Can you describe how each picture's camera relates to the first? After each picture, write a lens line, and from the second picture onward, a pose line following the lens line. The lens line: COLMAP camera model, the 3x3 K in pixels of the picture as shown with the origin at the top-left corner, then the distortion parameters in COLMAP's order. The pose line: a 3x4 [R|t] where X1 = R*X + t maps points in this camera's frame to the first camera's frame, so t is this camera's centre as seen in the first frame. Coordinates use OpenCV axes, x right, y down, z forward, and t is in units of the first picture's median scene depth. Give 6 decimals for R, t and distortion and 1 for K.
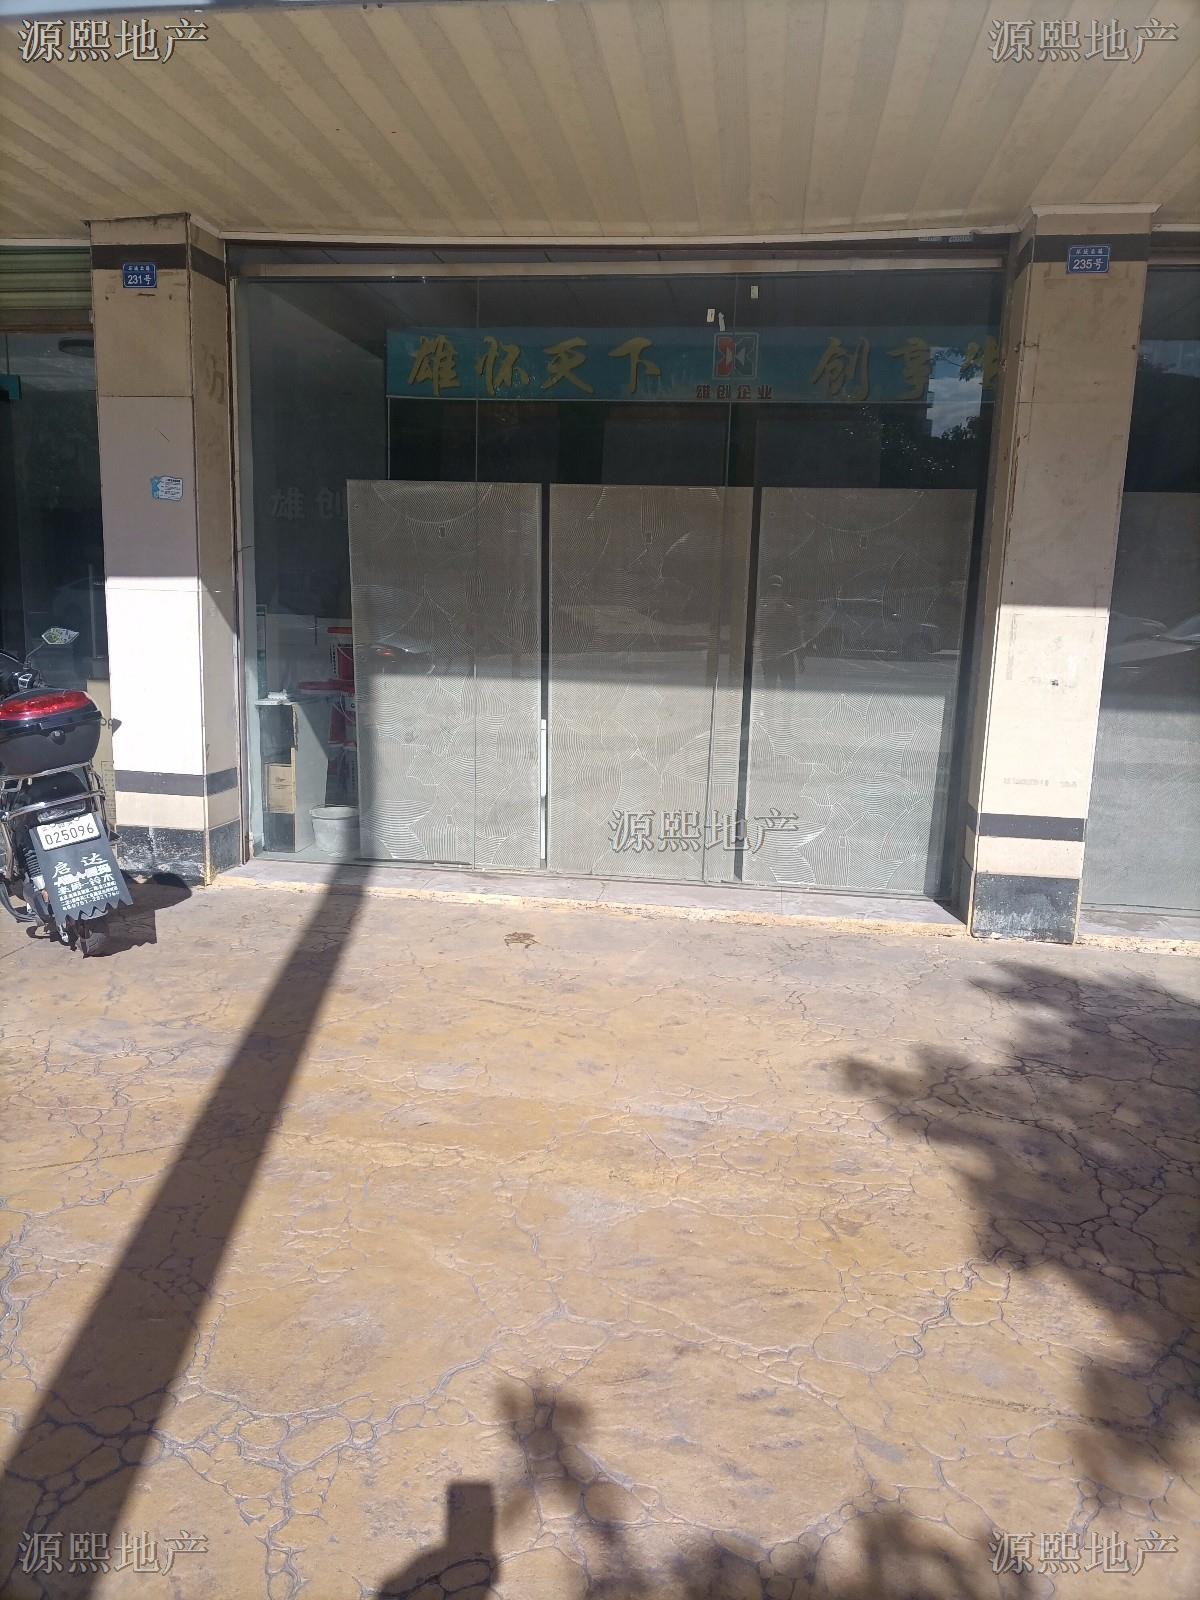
lens RADIAL K [[1186.2, 0, 592.0], [0, 1186.2, 804.9], [0, 0, 1]] dist [0.041356, -0.040632]
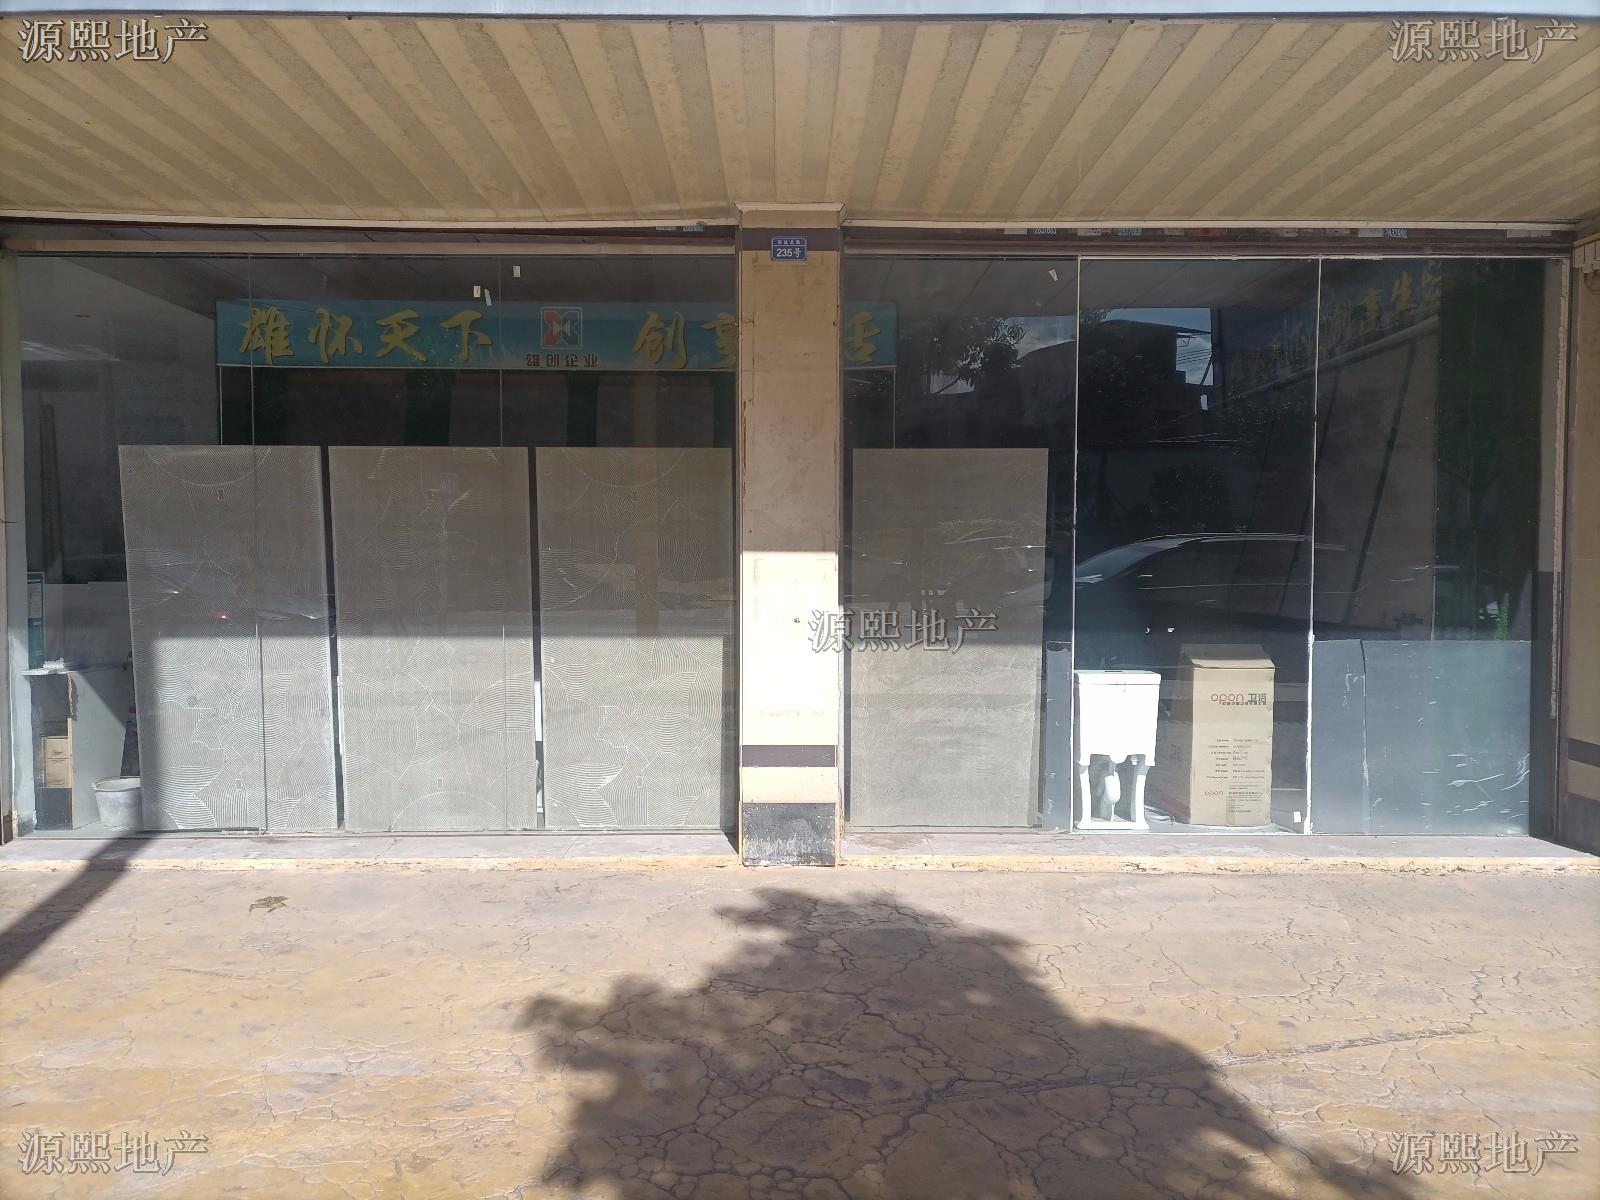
lens RADIAL K [[1186.2, 0, 805.1], [0, 1186.2, 603.8], [0, 0, 1]] dist [0.041356, -0.040632]
pose [[0.986629, -0.035651, 0.159037, 0.217257], [0.055980, 0.990546, -0.125243, 0.017222], [-0.153068, 0.132471, 0.979296, -0.054549]]
